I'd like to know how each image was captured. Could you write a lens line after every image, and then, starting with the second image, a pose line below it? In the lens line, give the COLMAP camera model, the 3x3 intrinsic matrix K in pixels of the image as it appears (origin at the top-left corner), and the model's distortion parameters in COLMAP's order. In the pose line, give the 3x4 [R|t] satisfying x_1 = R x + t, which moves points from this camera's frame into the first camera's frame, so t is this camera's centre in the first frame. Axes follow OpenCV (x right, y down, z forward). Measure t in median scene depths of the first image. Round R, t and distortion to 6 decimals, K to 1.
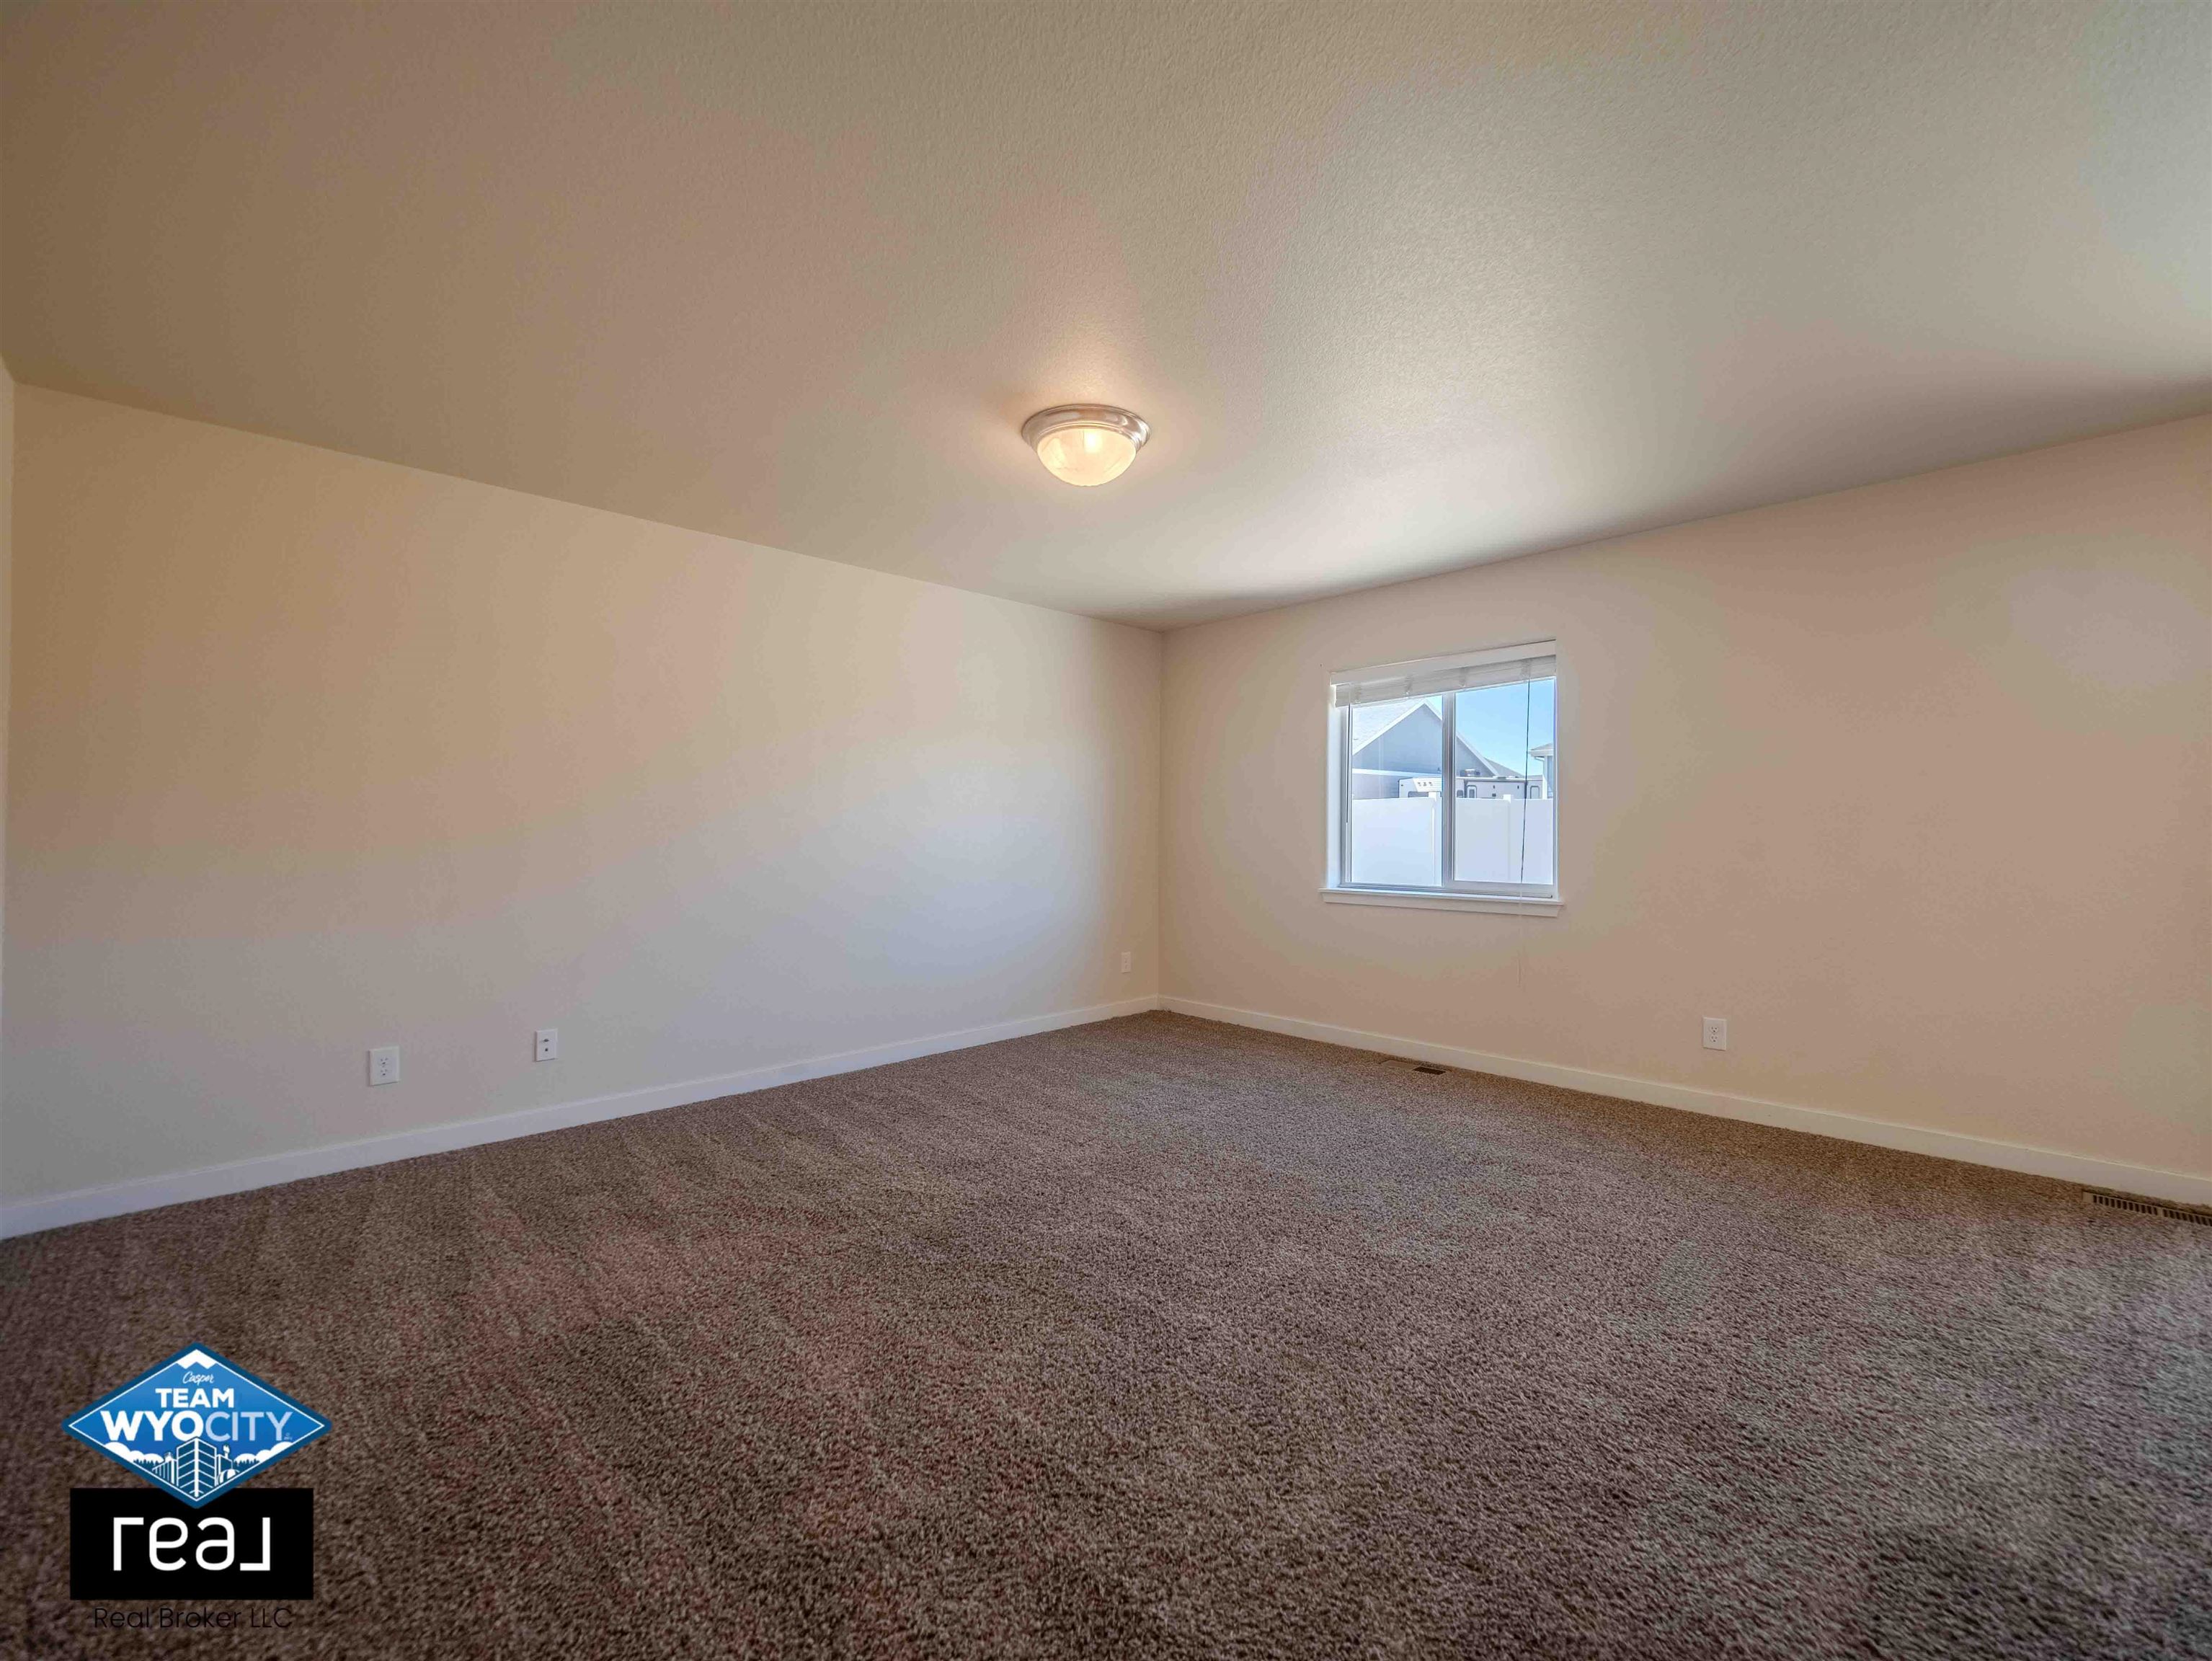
lens RADIAL K [[928.4, 0, 1098.1], [0, 928.4, 824.0], [0, 0, 1]] dist [0.009346, -0.009880]
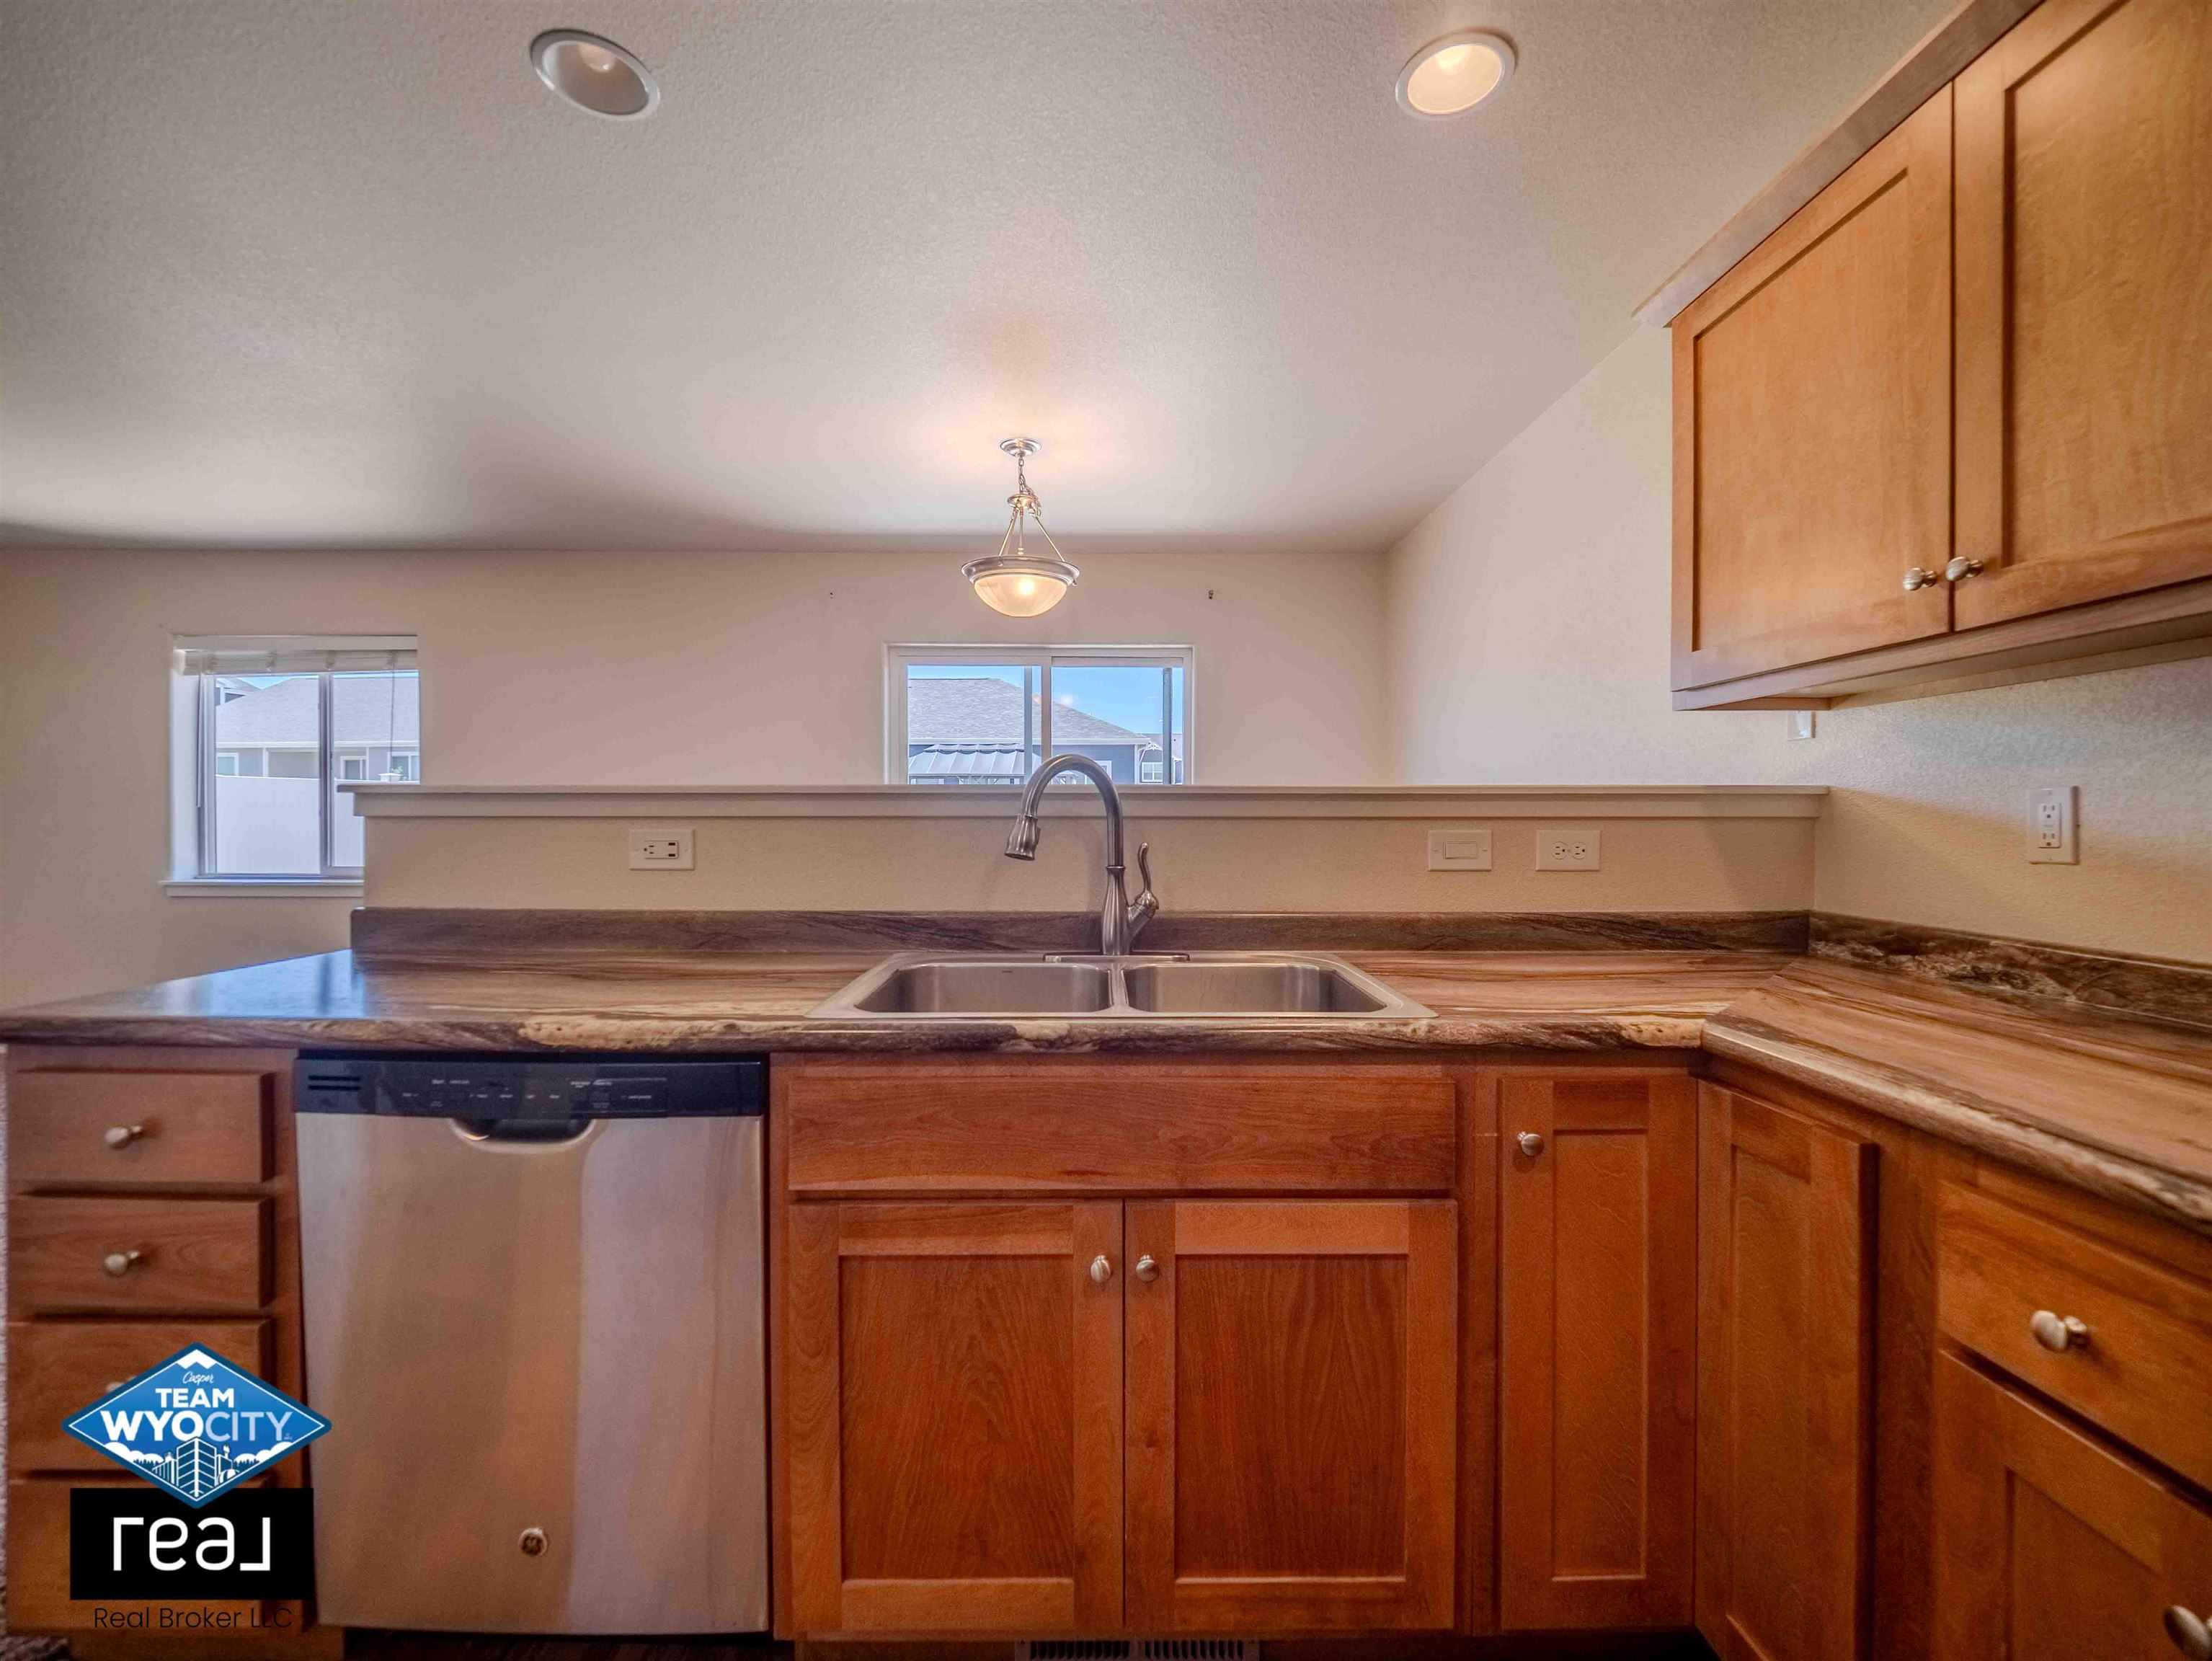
lens RADIAL K [[928.4, 0, 1100.9], [0, 928.4, 827.4], [0, 0, 1]] dist [0.009346, -0.009880]
pose [[0.684814, -0.007009, 0.728684, 0.224981], [-0.007519, 0.999833, 0.016684, -0.002730], [-0.728679, -0.016904, 0.684647, -0.264417]]
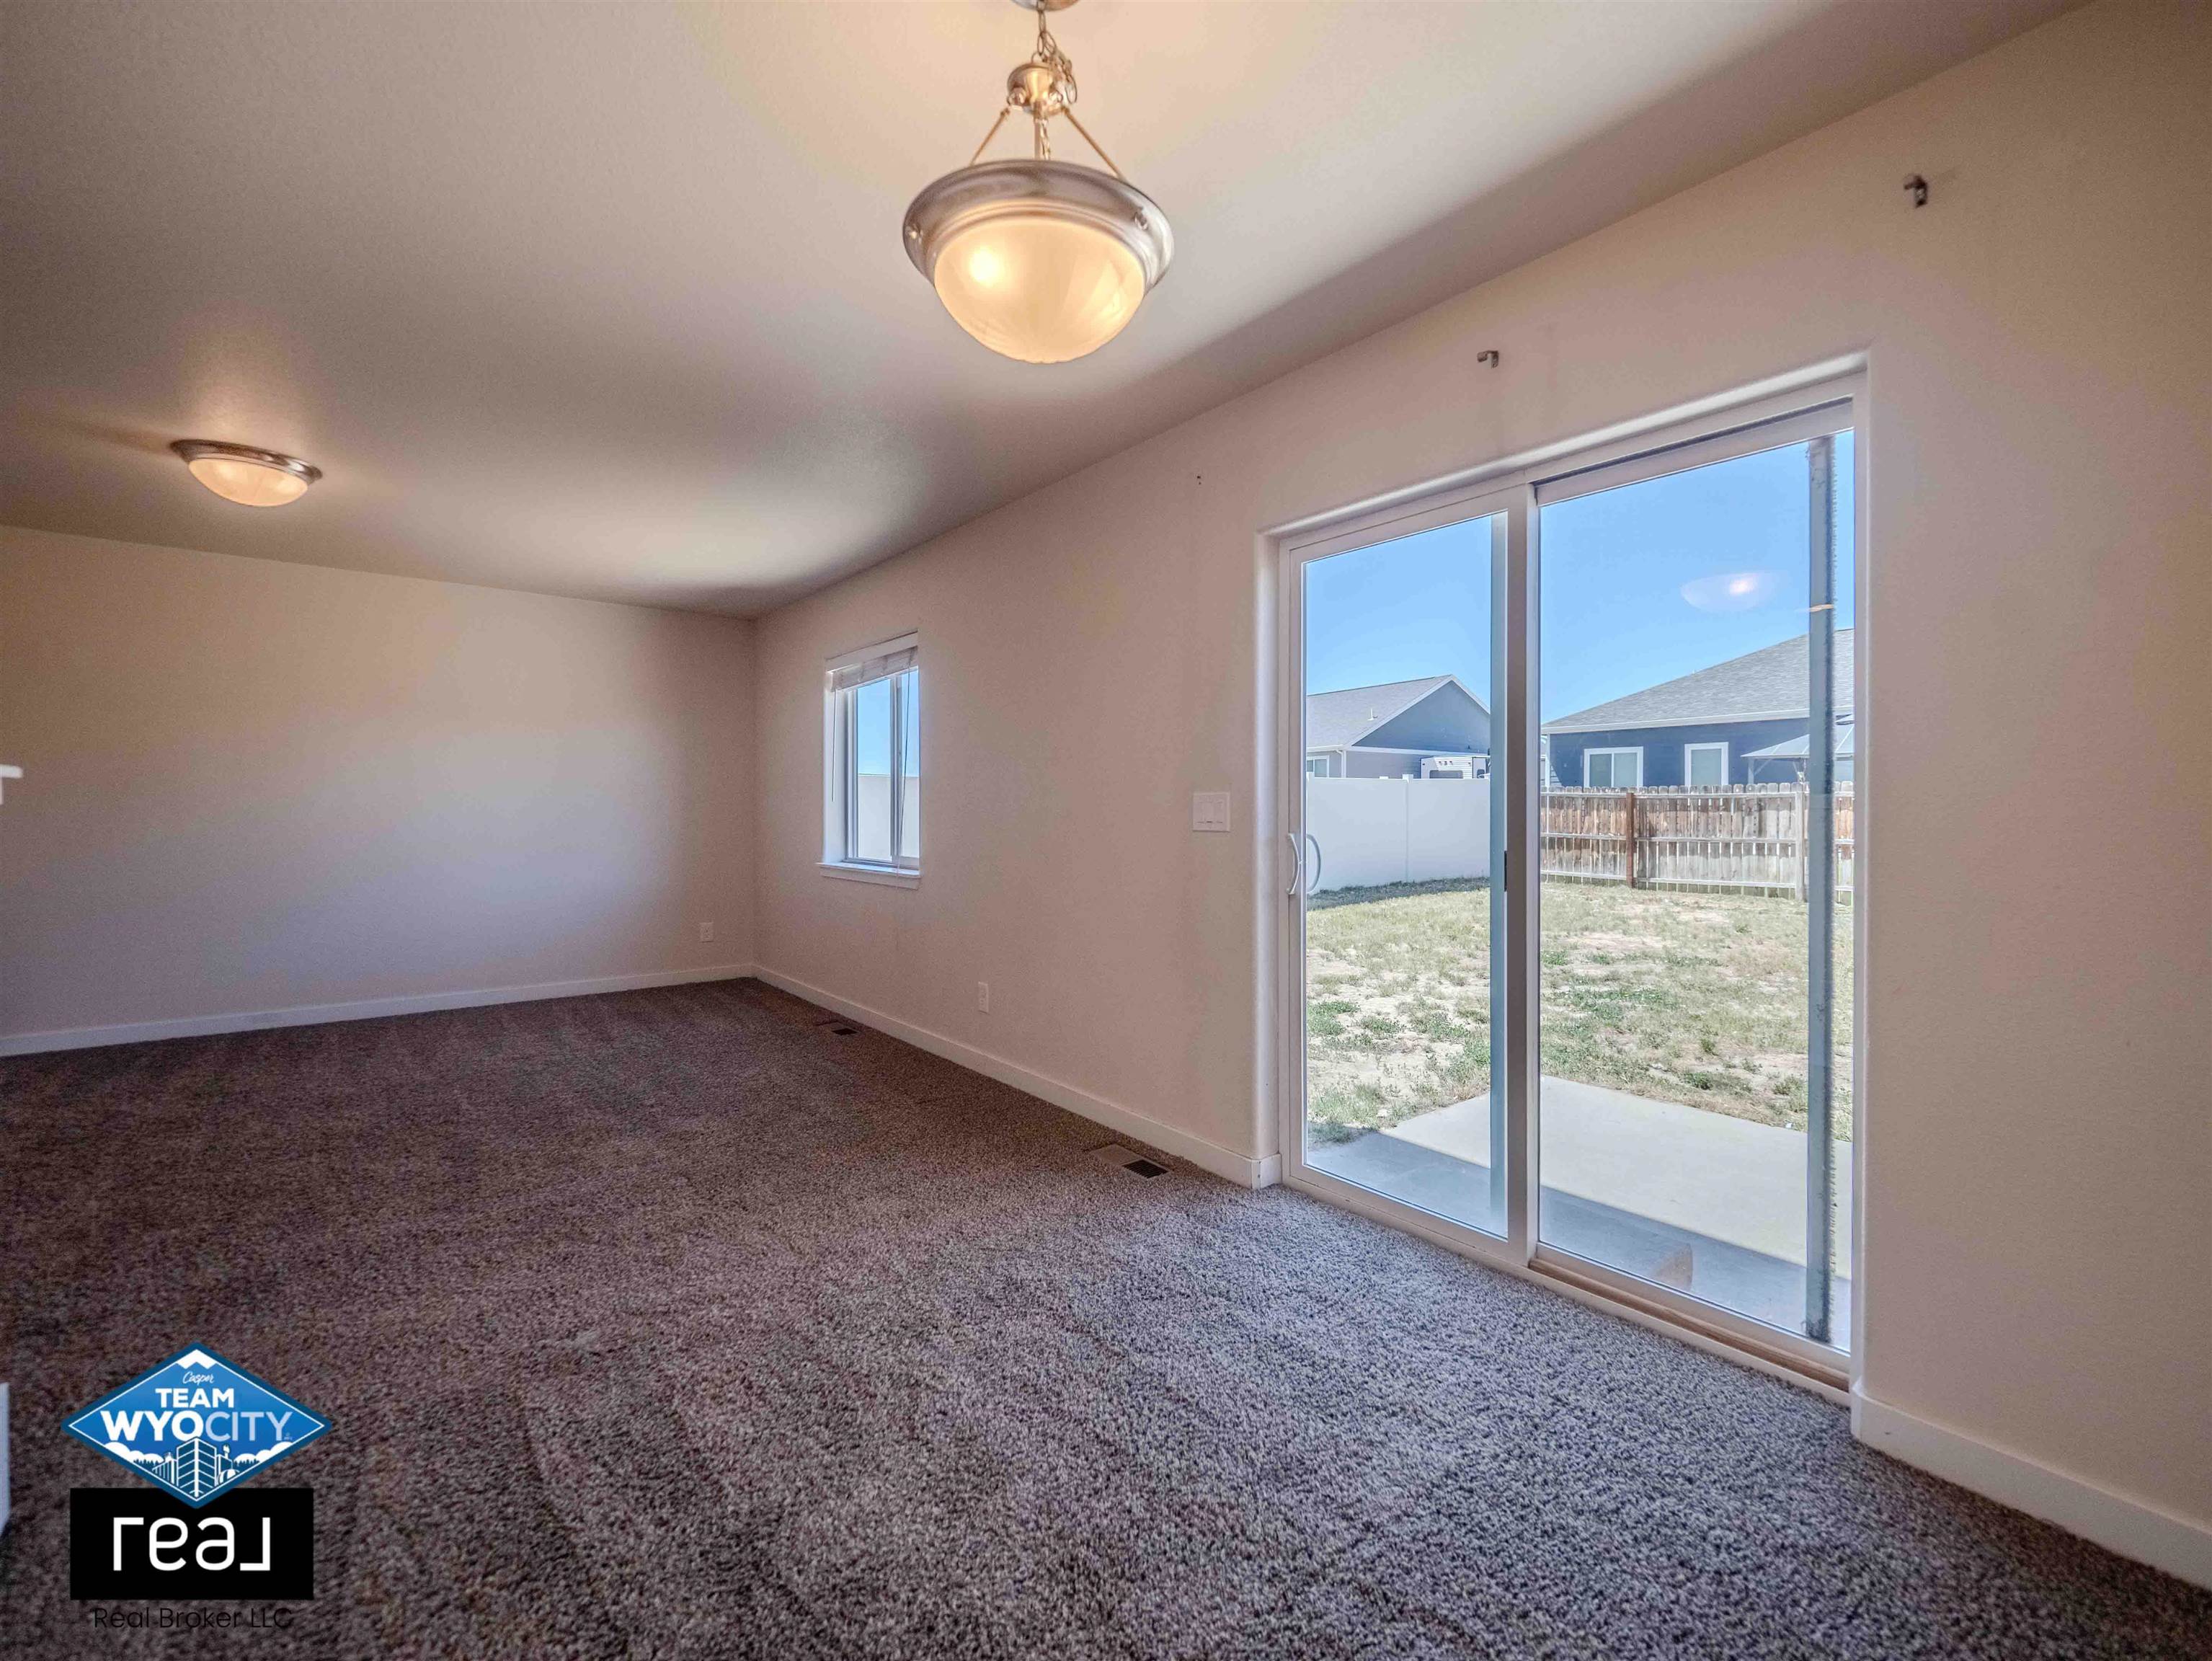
lens RADIAL K [[928.4, 0, 1135.0], [0, 928.4, 812.4], [0, 0, 1]] dist [0.009346, -0.009880]
pose [[0.997392, 0.001621, -0.072160, 0.735297], [-0.000961, 0.999957, 0.009178, 0.001327], [0.072172, -0.009085, 0.997351, -0.049887]]
